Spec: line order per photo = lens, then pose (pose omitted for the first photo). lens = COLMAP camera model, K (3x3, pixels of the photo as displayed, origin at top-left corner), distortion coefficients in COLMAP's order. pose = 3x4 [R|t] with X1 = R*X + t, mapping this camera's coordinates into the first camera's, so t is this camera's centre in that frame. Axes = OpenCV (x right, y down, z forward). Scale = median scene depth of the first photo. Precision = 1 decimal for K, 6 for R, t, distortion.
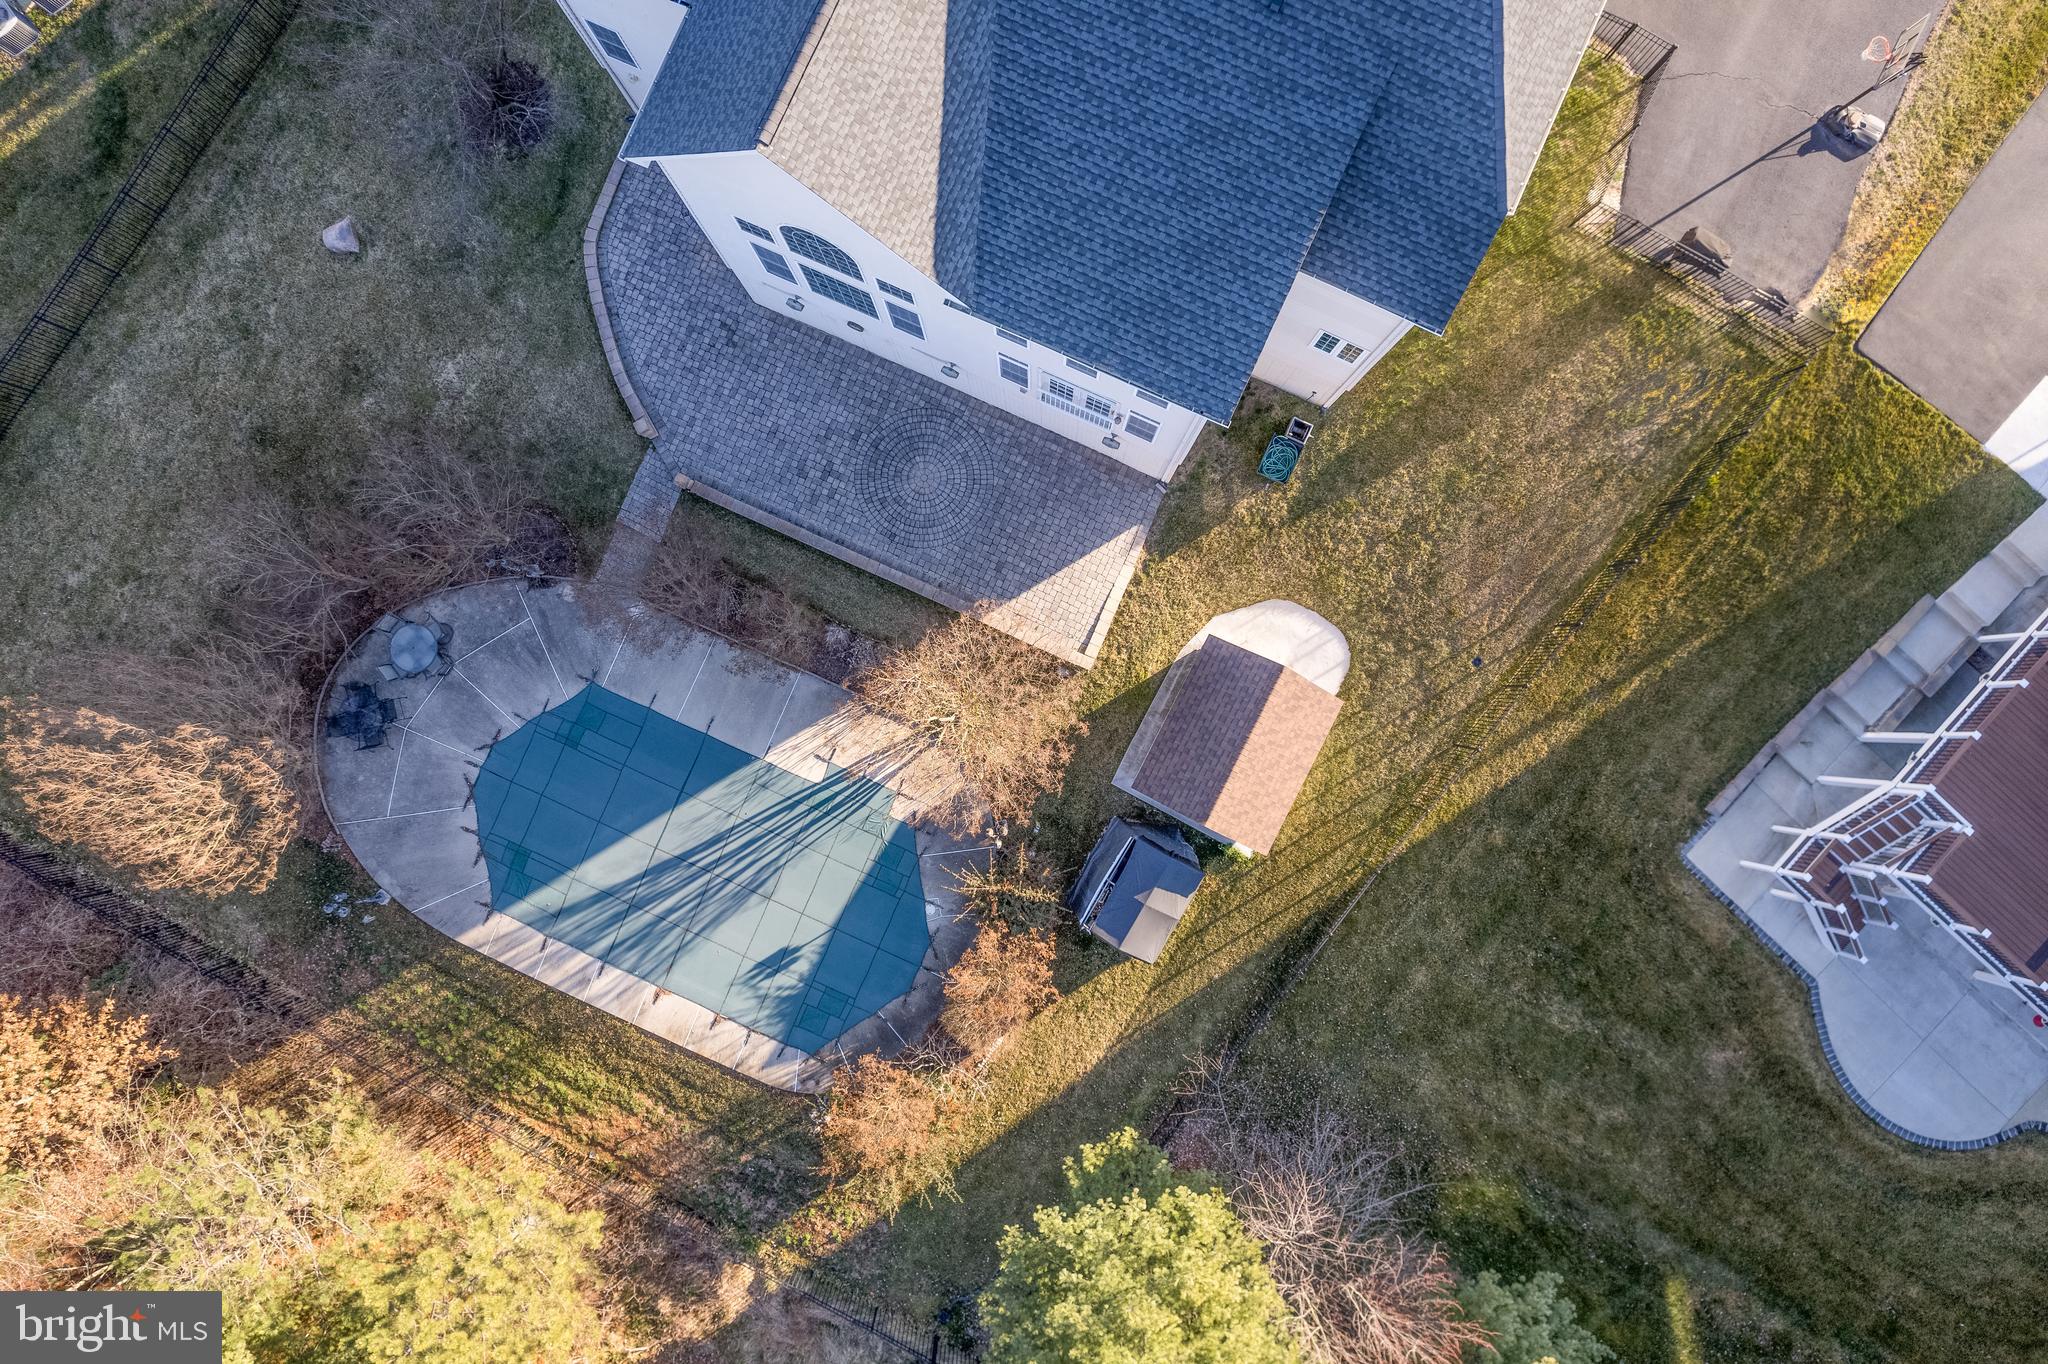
lens RADIAL K [[1321.5, 0, 1025.5], [0, 1321.5, 692.4], [0, 0, 1]] dist [-0.075826, 0.063296]
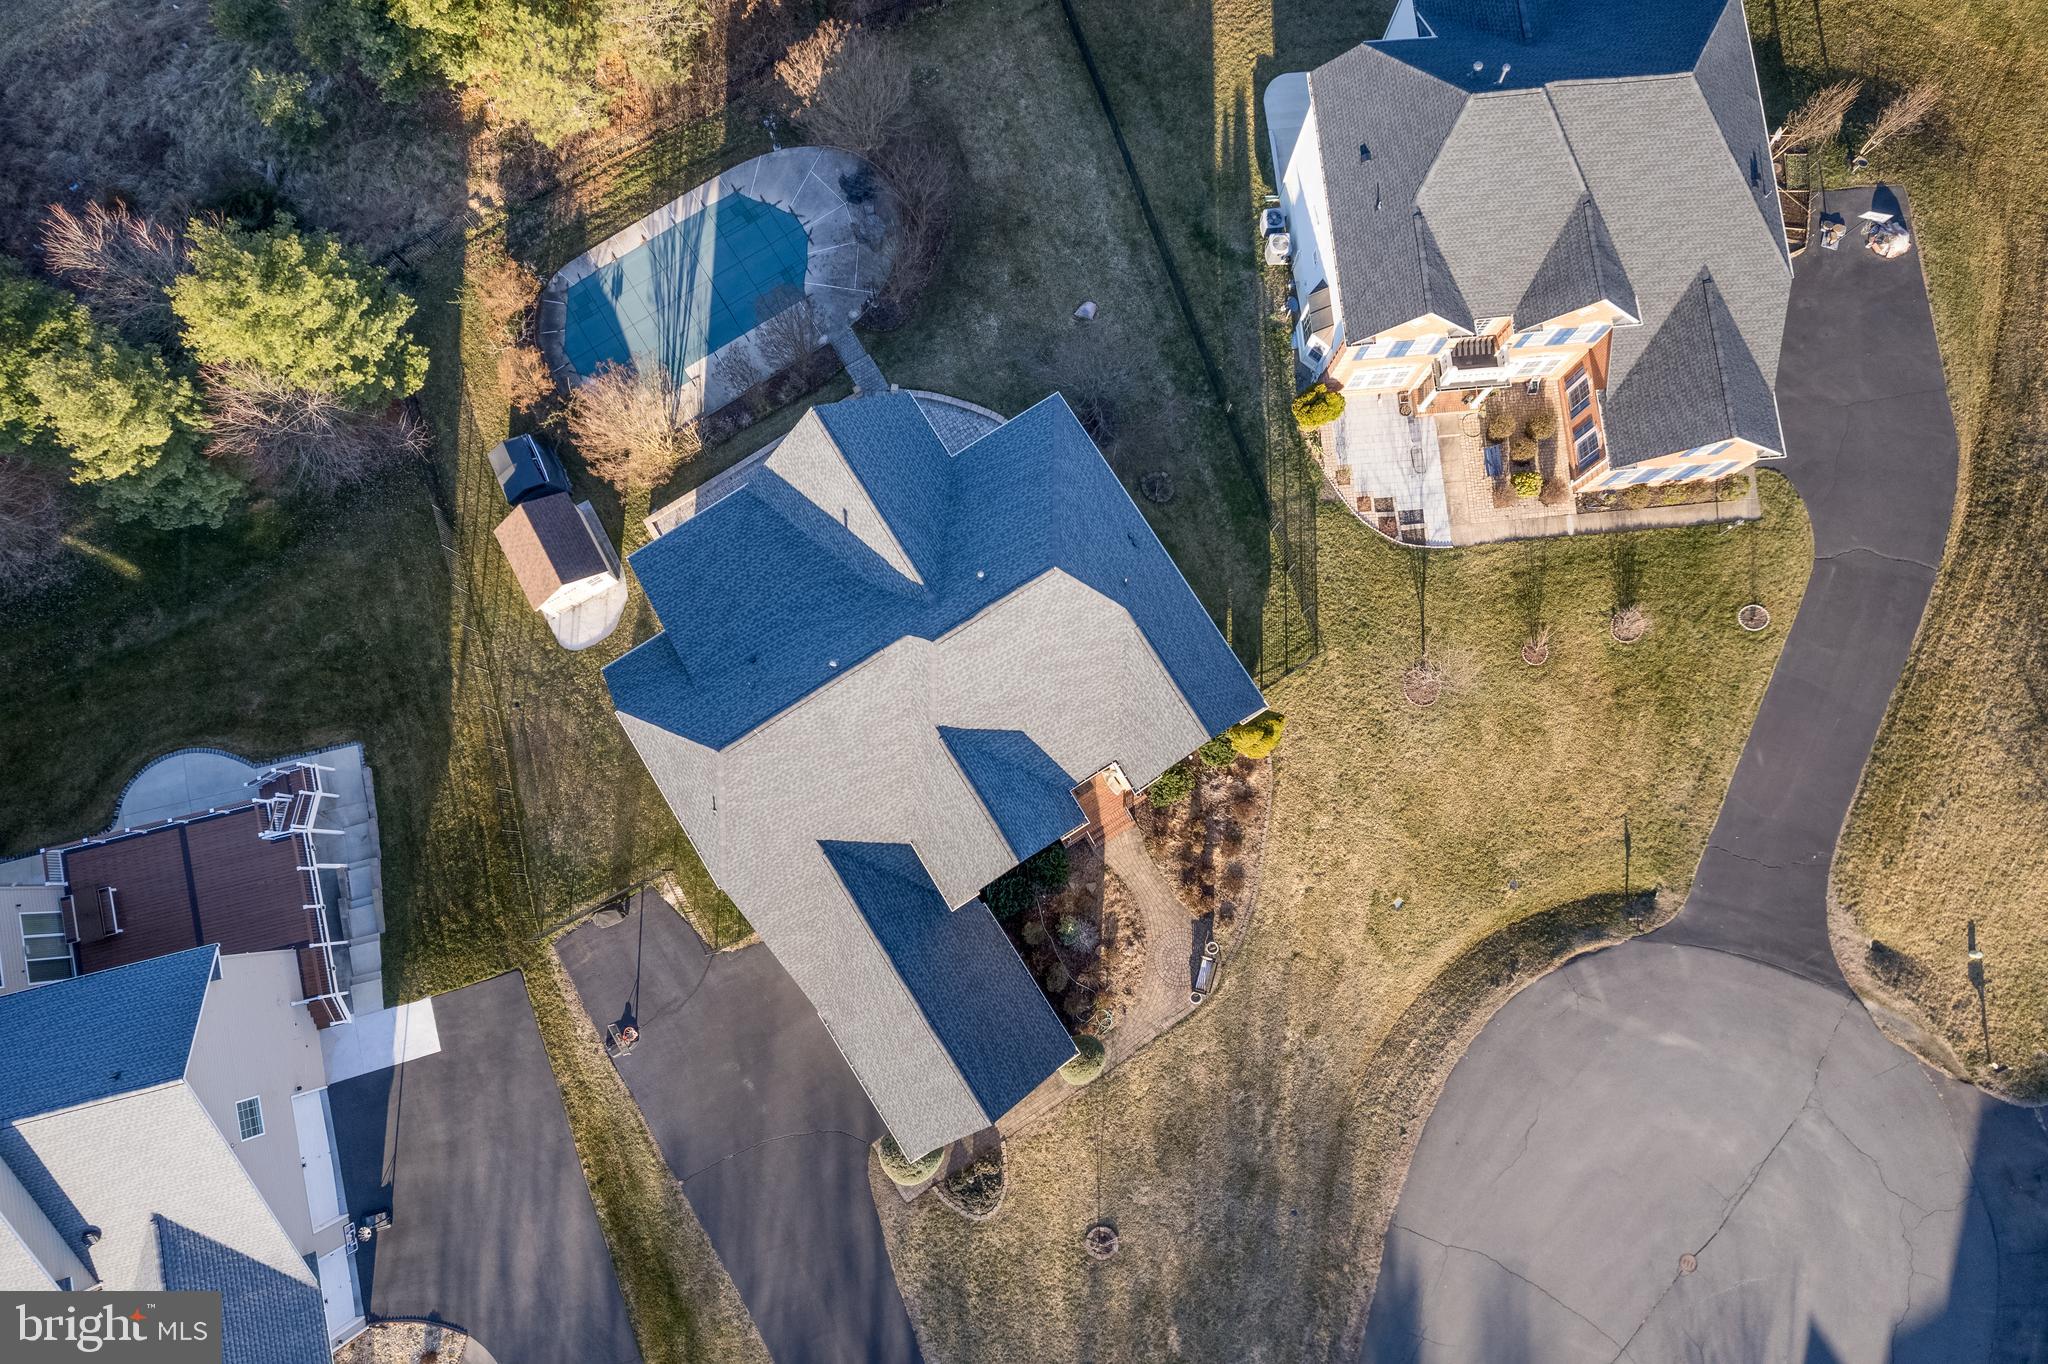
lens RADIAL K [[1321.5, 0, 1025.5], [0, 1321.5, 692.4], [0, 0, 1]] dist [-0.075826, 0.063296]
pose [[-0.554499, 0.824323, -0.114120, 0.155311], [-0.832018, -0.546404, 0.095861, -0.741184], [0.016665, 0.148104, 0.988831, -0.706197]]
